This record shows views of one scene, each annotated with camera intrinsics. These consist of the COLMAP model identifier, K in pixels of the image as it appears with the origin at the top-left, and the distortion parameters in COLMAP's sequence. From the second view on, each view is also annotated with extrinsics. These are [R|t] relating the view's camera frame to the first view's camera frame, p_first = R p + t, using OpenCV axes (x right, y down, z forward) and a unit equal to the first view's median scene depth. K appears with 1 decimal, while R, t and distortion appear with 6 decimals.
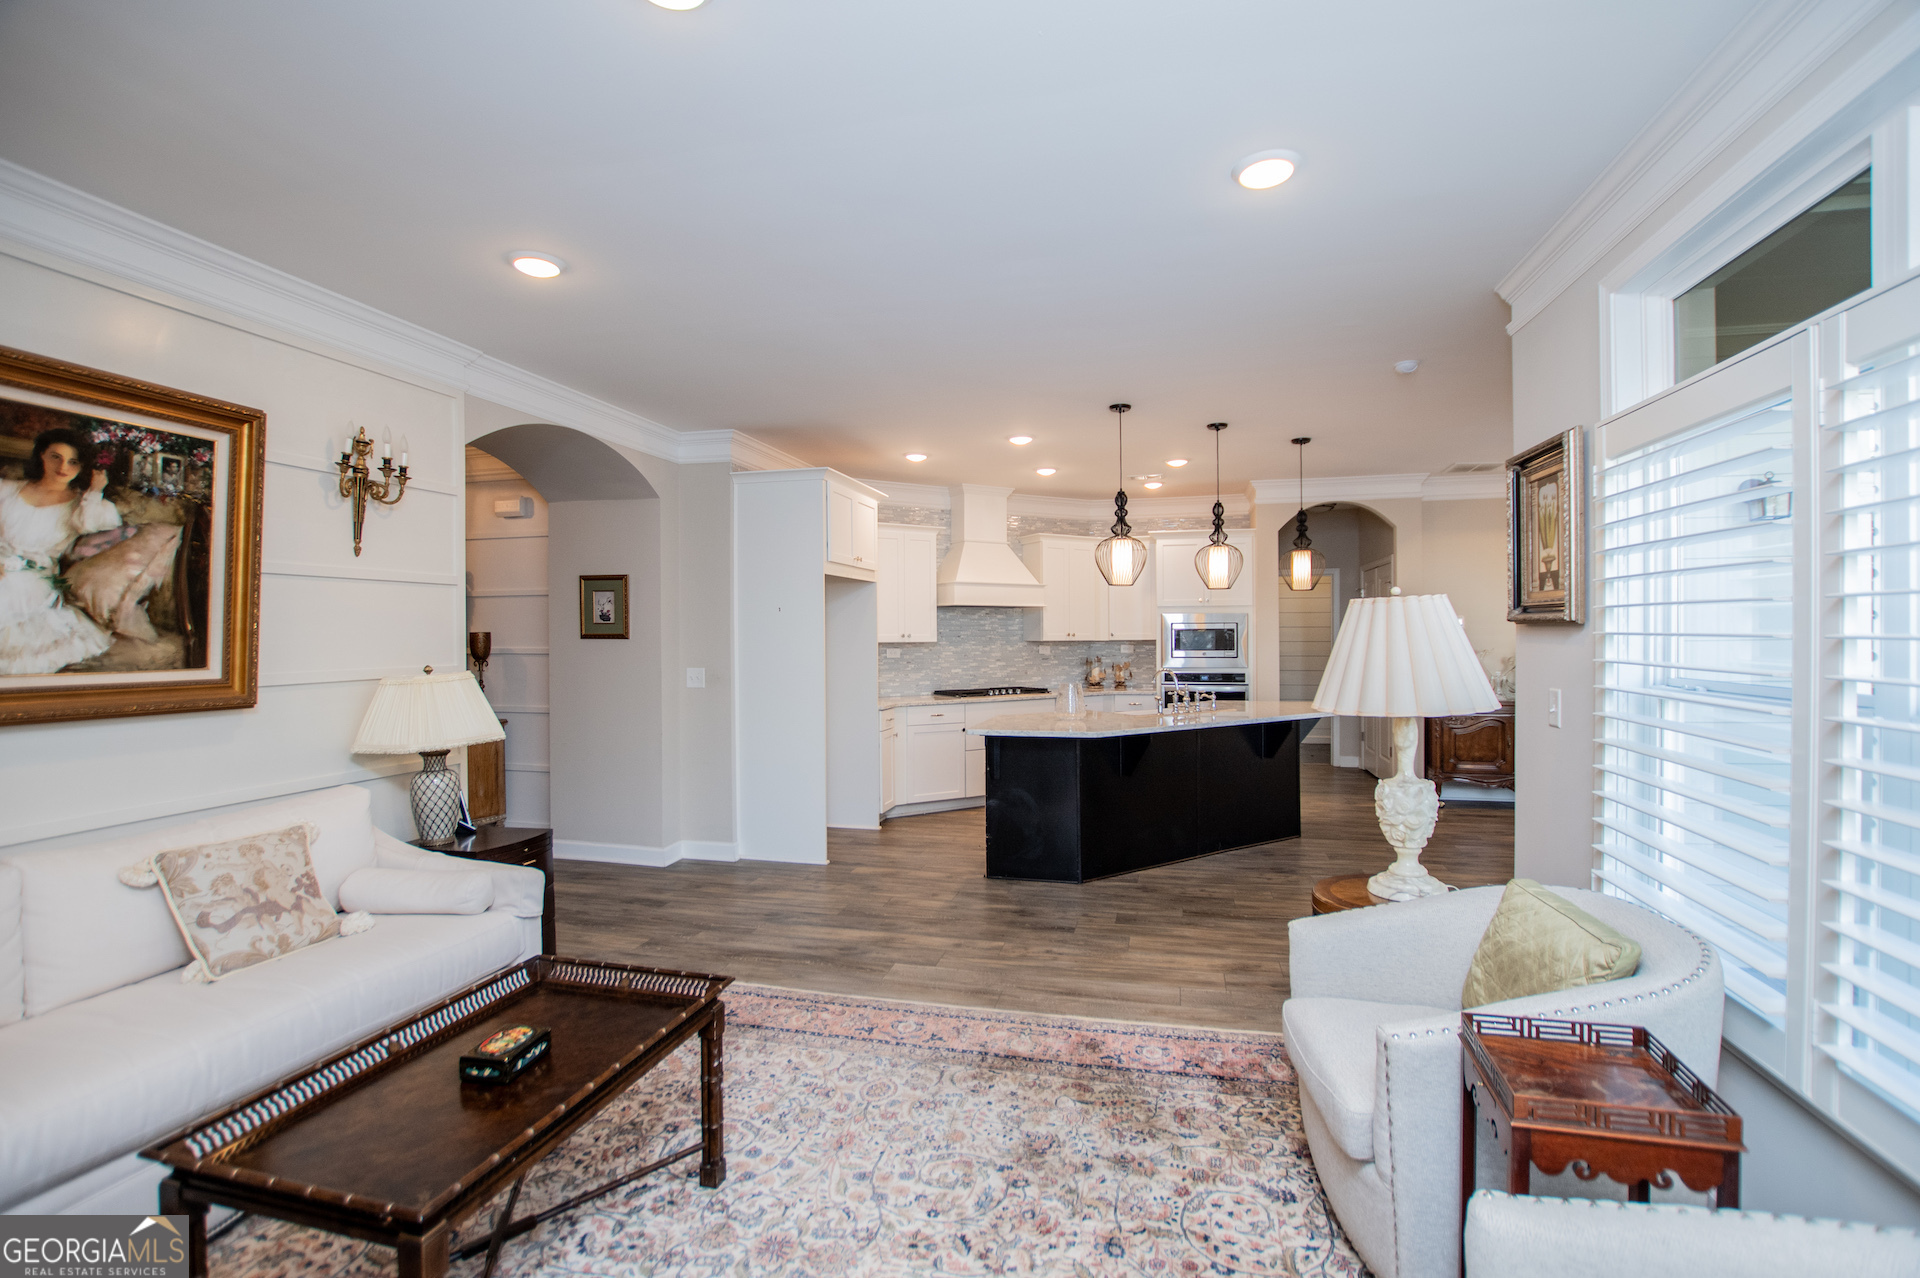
lens RADIAL K [[851.7, 0, 964.6], [0, 851.7, 637.1], [0, 0, 1]] dist [-0.030378, 0.000436]
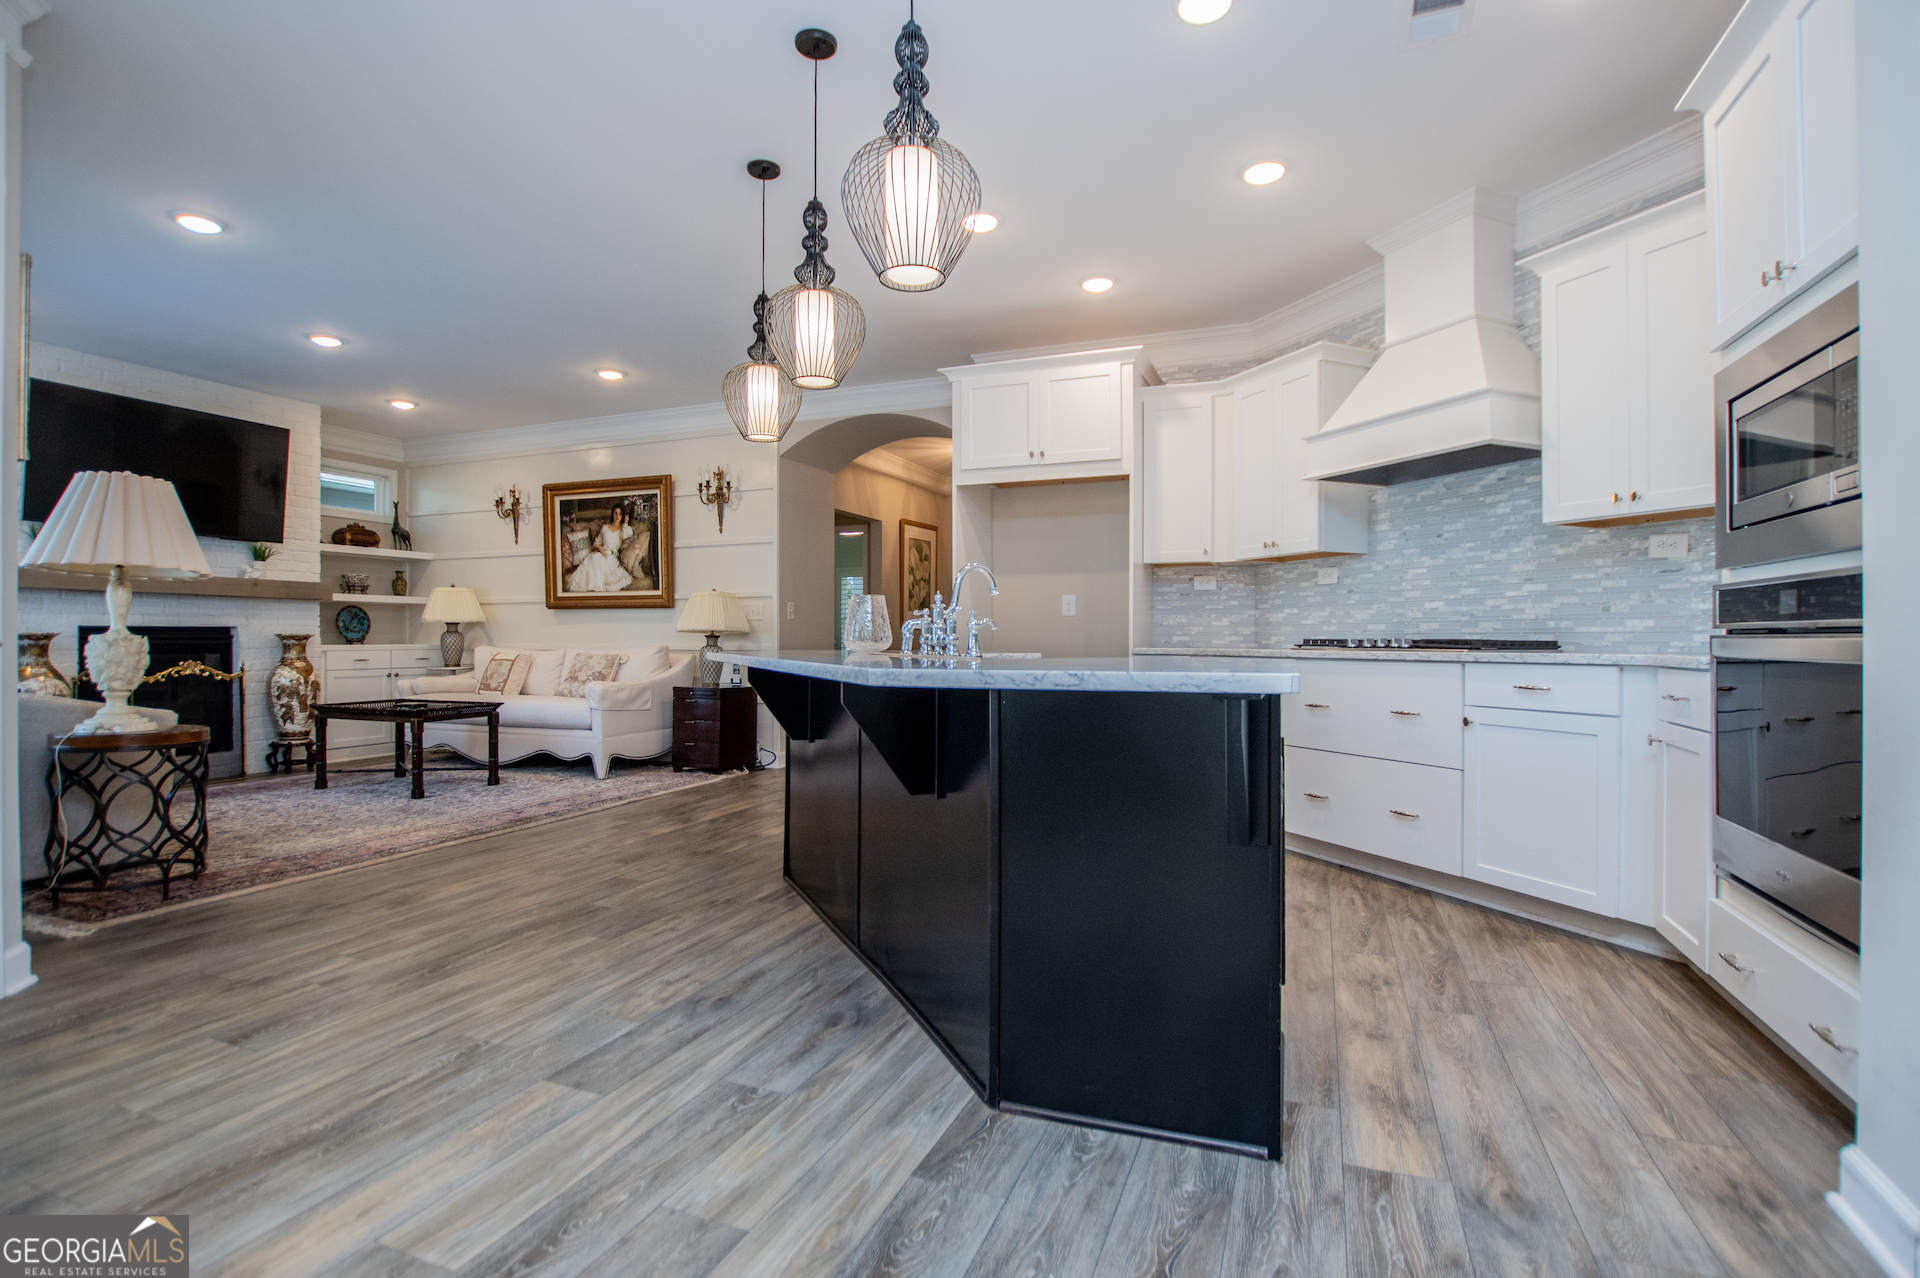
lens RADIAL K [[883.8, 0, 960.0], [0, 883.8, 639.0], [0, 0, 1]] dist [-0.027843, 0.000036]
pose [[-0.125125, 0.007026, -0.992116, 0.901530], [-0.003116, 0.999967, 0.007474, 0.095528], [0.992136, 0.004026, -0.125099, 1.332483]]
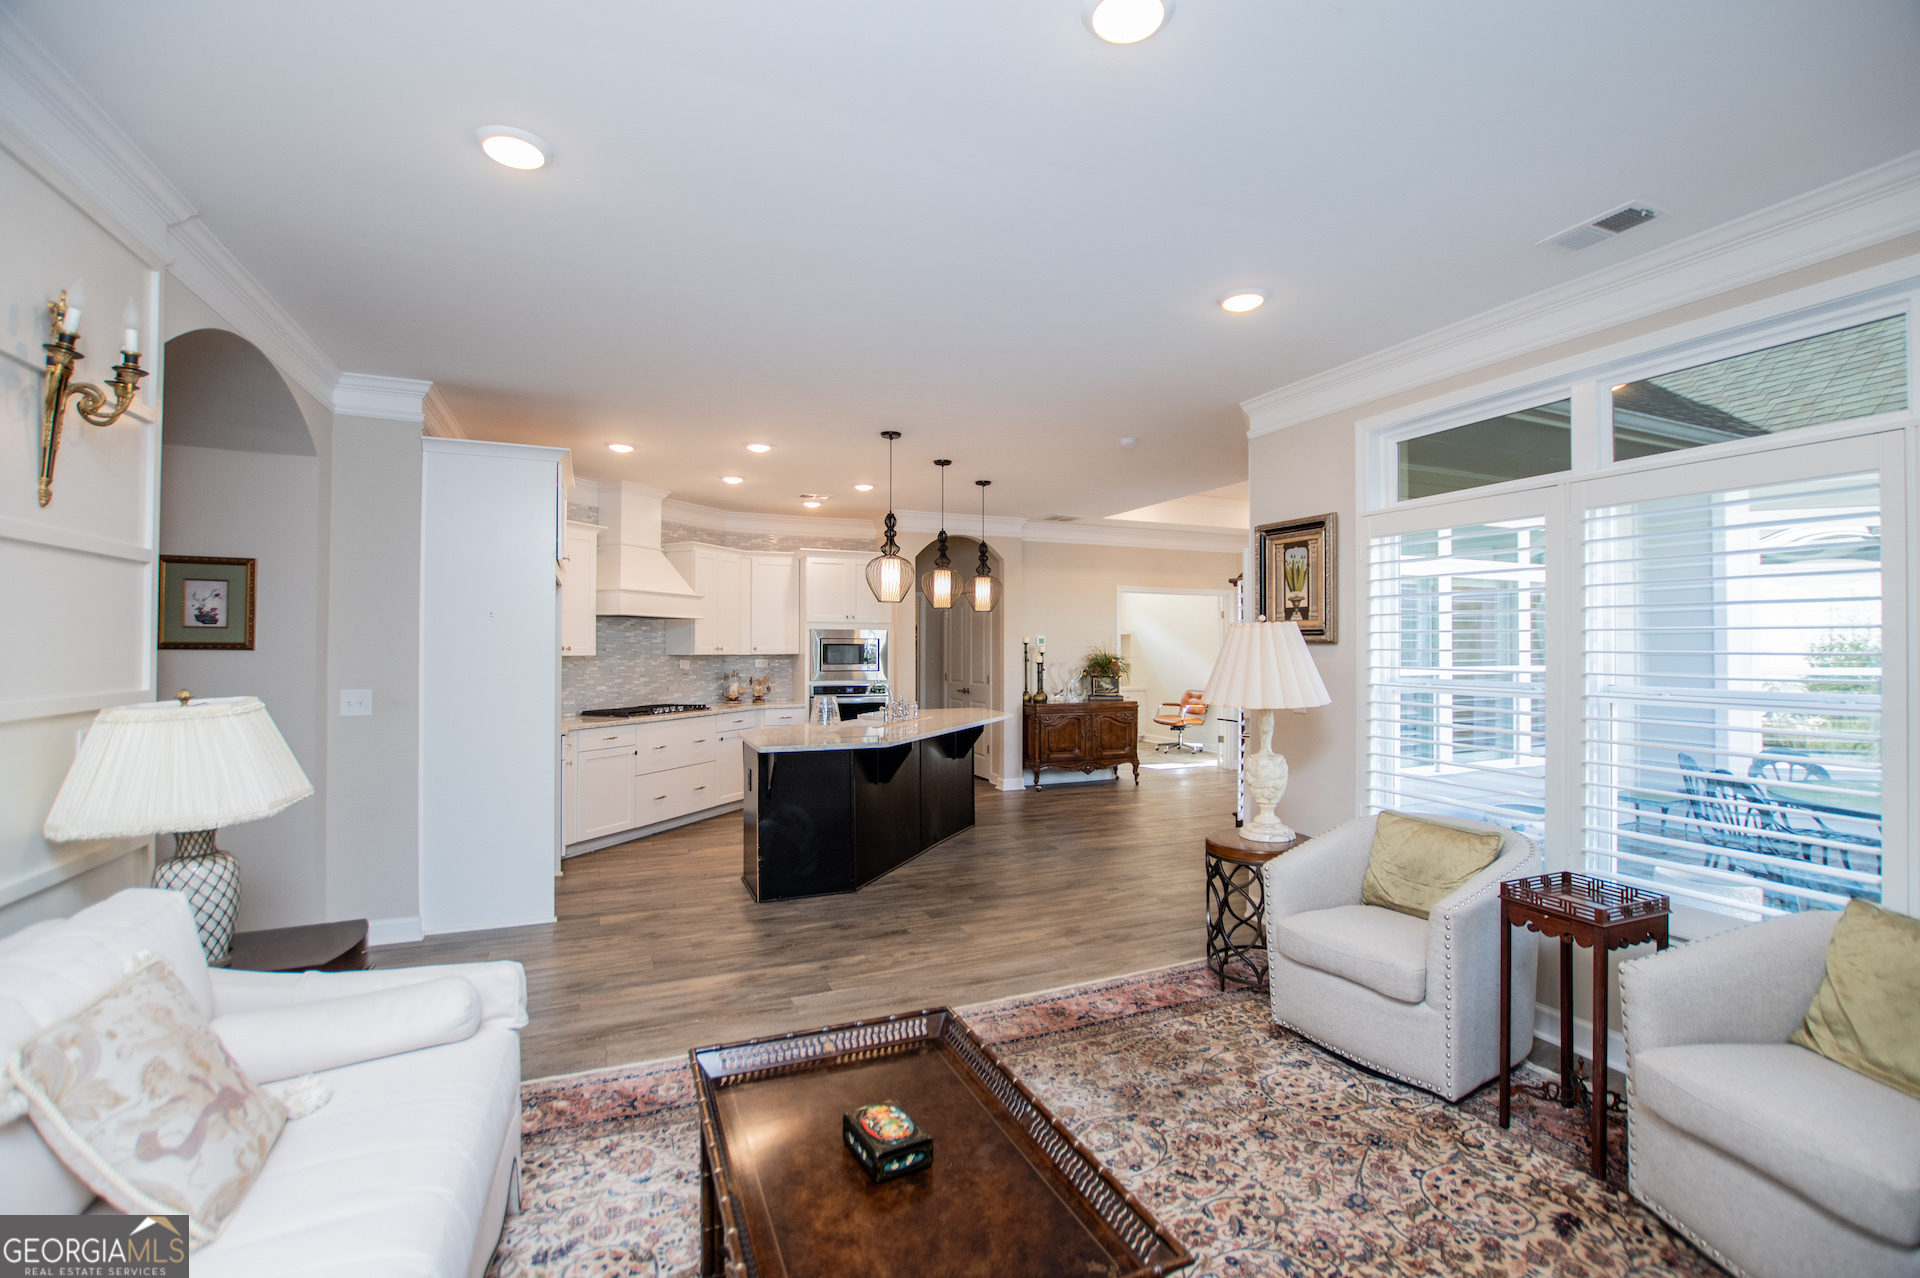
lens RADIAL K [[851.7, 0, 964.6], [0, 851.7, 637.1], [0, 0, 1]] dist [-0.030378, 0.000436]
pose [[0.795326, 0.014996, 0.605996, -0.413175], [-0.004144, 0.999805, -0.019304, 0.002890], [-0.606167, 0.012842, 0.795234, 0.111225]]
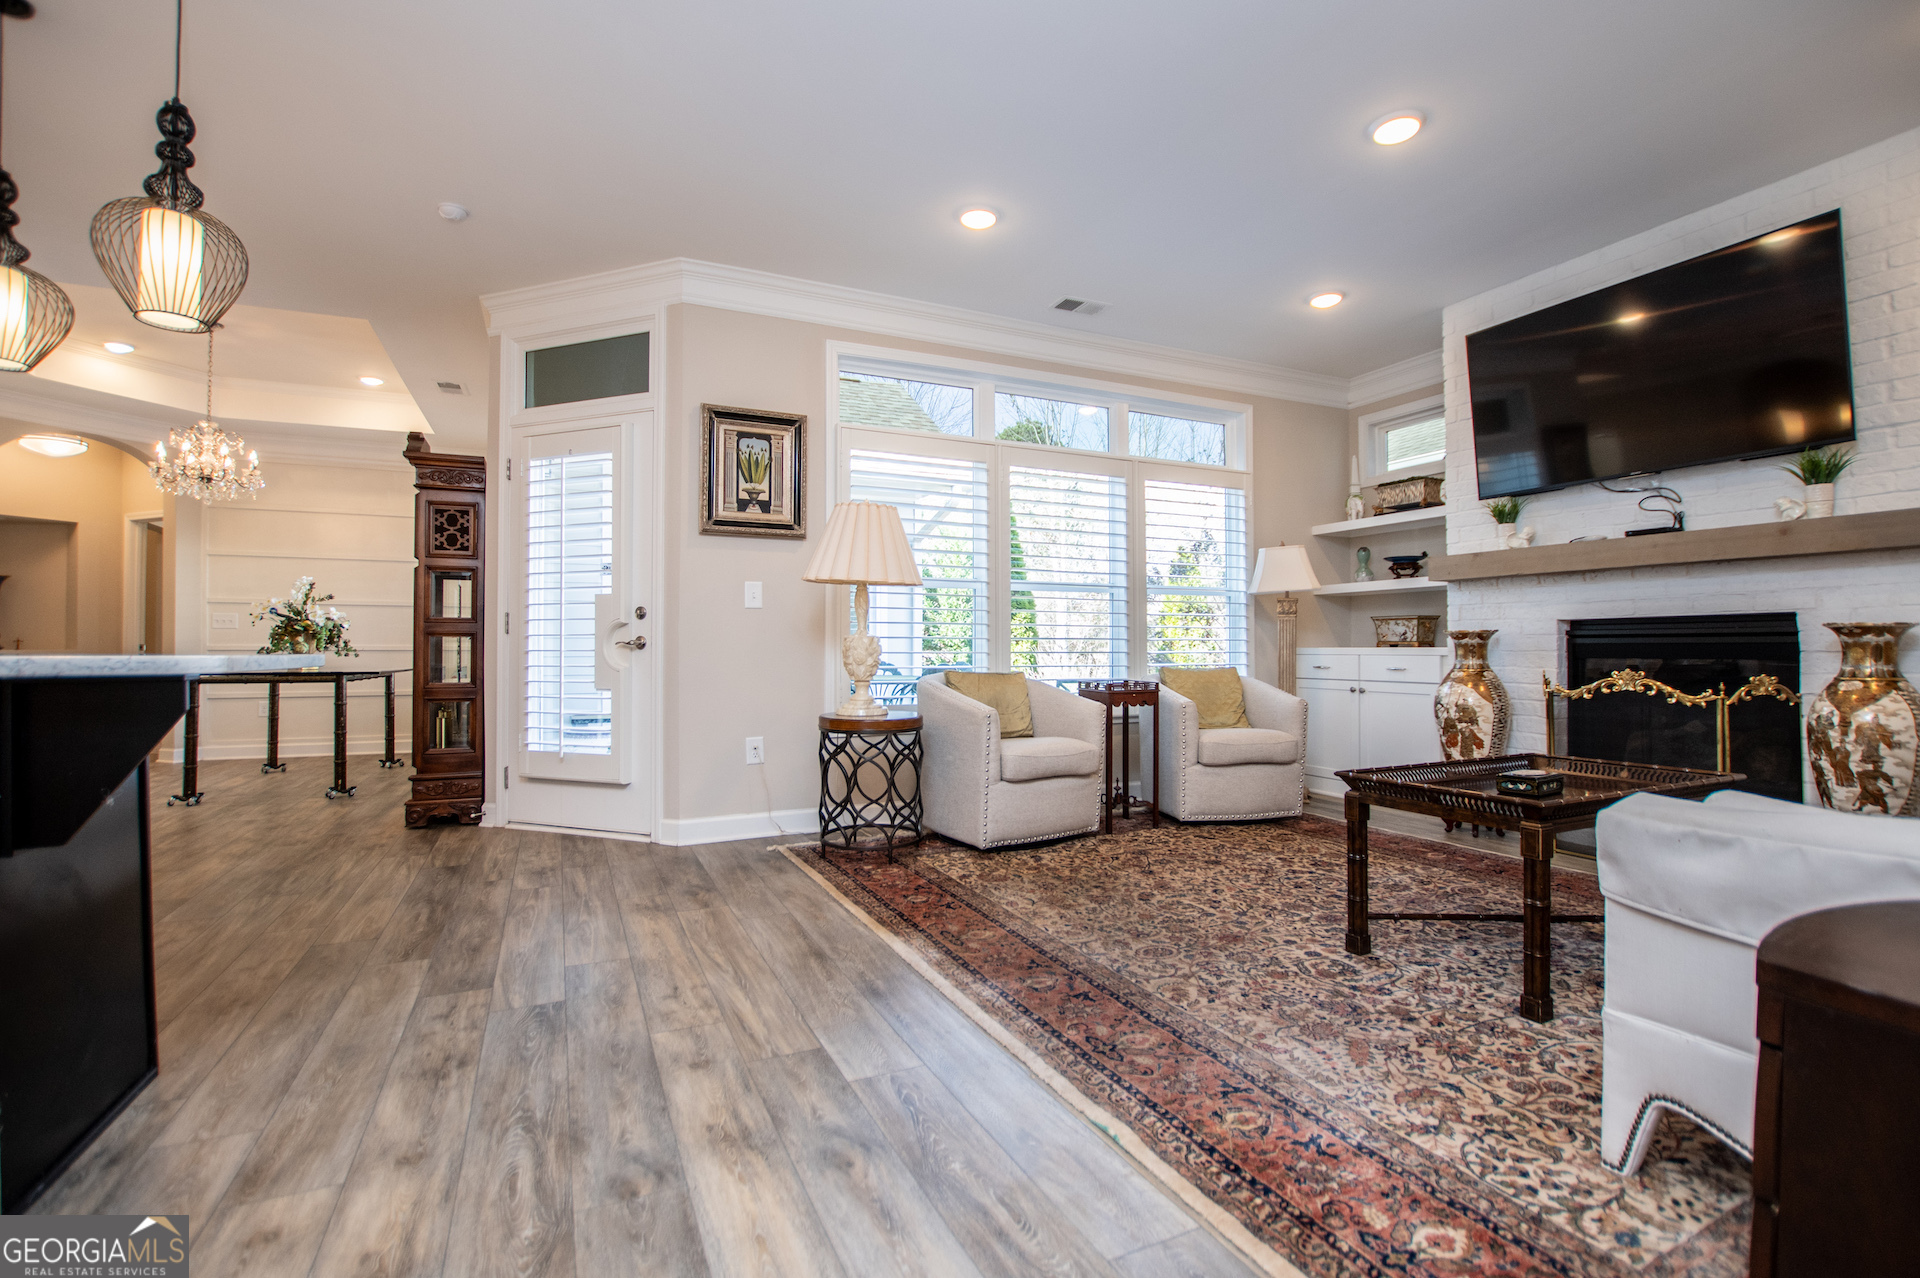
lens RADIAL K [[866.8, 0, 980.8], [0, 866.8, 634.3], [0, 0, 1]] dist [-0.025755, 0.000212]
pose [[-0.644000, 0.022337, 0.764699, -0.421875], [0.011206, 0.999742, -0.019765, 0.115804], [-0.764943, -0.004159, -0.644084, 1.037749]]
